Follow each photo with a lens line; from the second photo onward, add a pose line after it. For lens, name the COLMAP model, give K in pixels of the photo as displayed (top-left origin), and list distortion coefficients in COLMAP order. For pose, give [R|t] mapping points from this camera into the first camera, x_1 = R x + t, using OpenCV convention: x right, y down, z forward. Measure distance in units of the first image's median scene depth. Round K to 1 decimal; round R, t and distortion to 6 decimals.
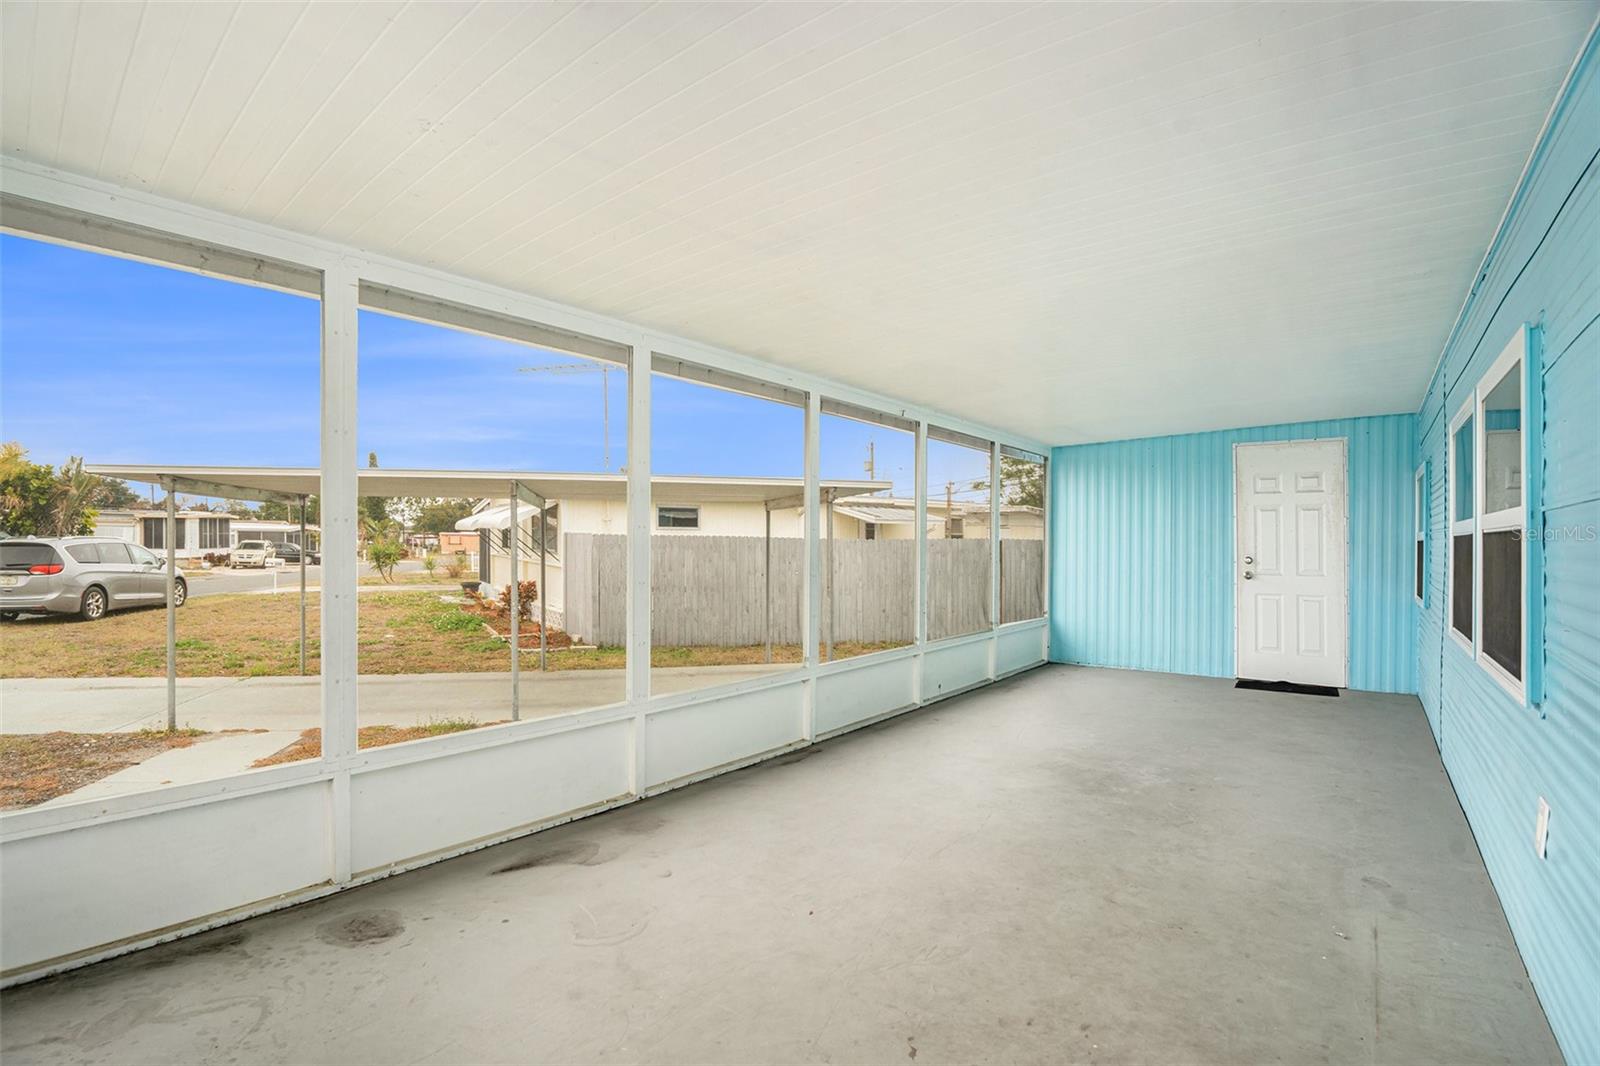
lens RADIAL K [[754.5, 0, 799.3], [0, 754.5, 529.3], [0, 0, 1]] dist [-0.083737, 0.011056]
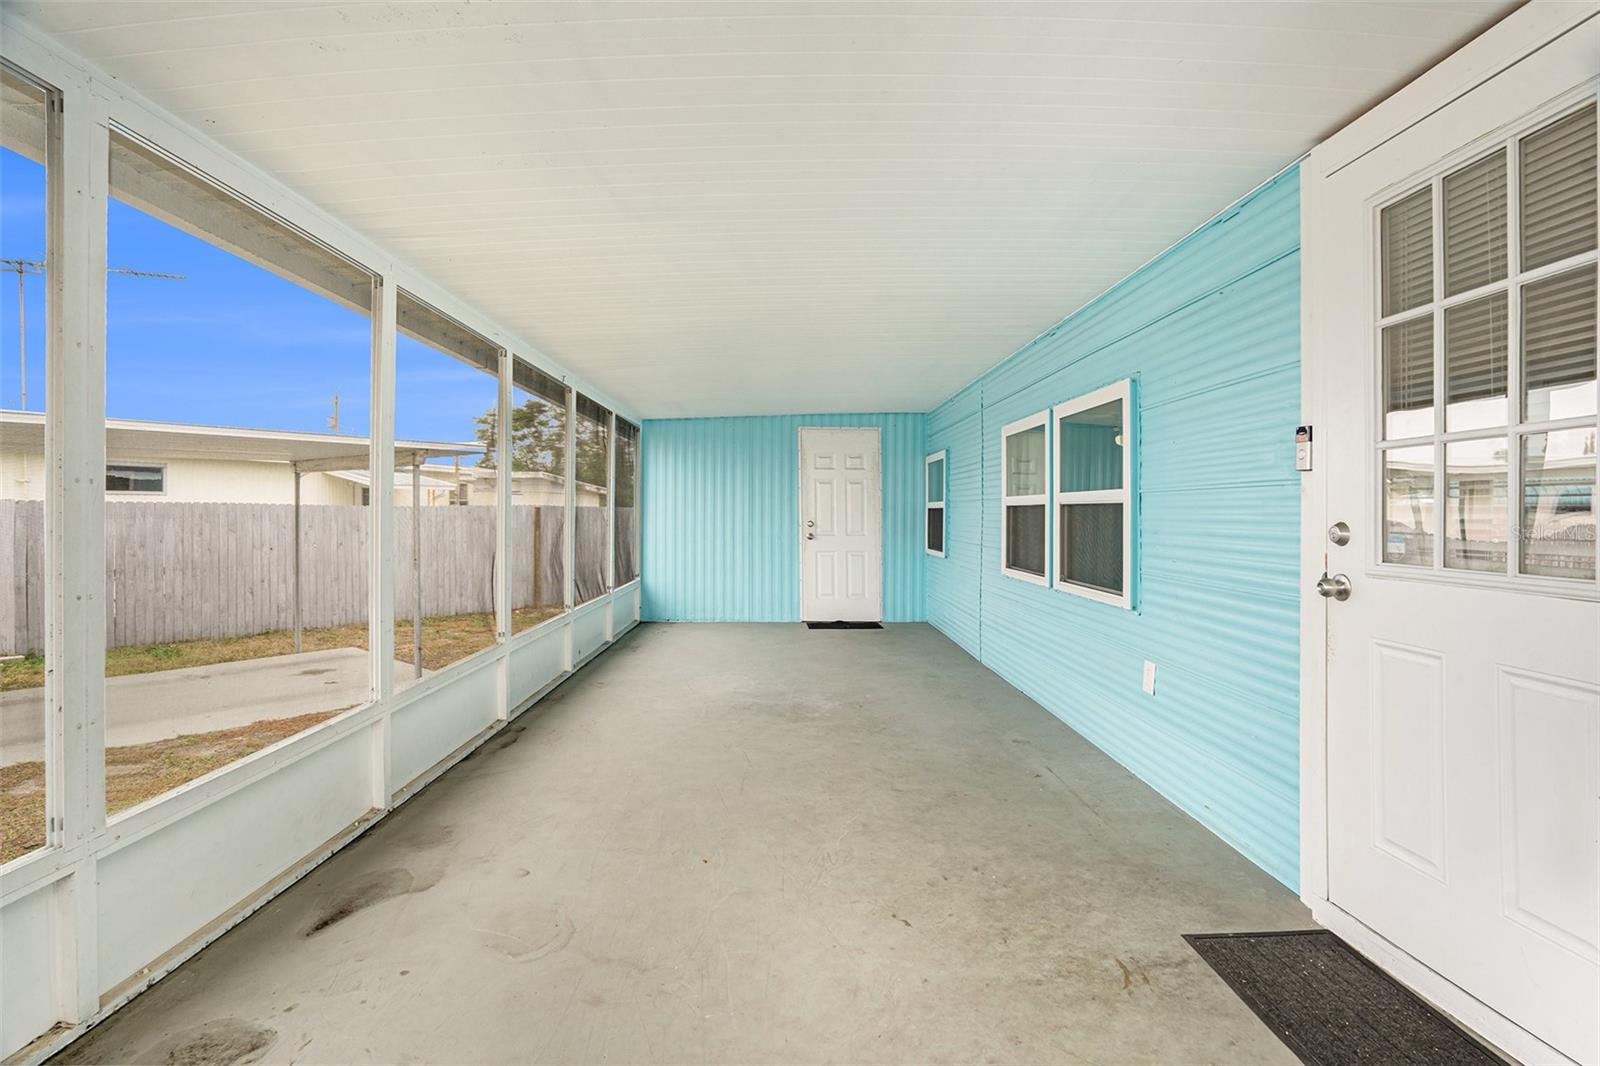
lens RADIAL K [[754.5, 0, 785.0], [0, 754.5, 532.5], [0, 0, 1]] dist [-0.083737, 0.011056]
pose [[0.785387, -0.020546, 0.618664, -0.191843], [-0.009765, 0.998913, 0.045570, -0.000187], [-0.618928, -0.041831, 0.784333, 0.040705]]
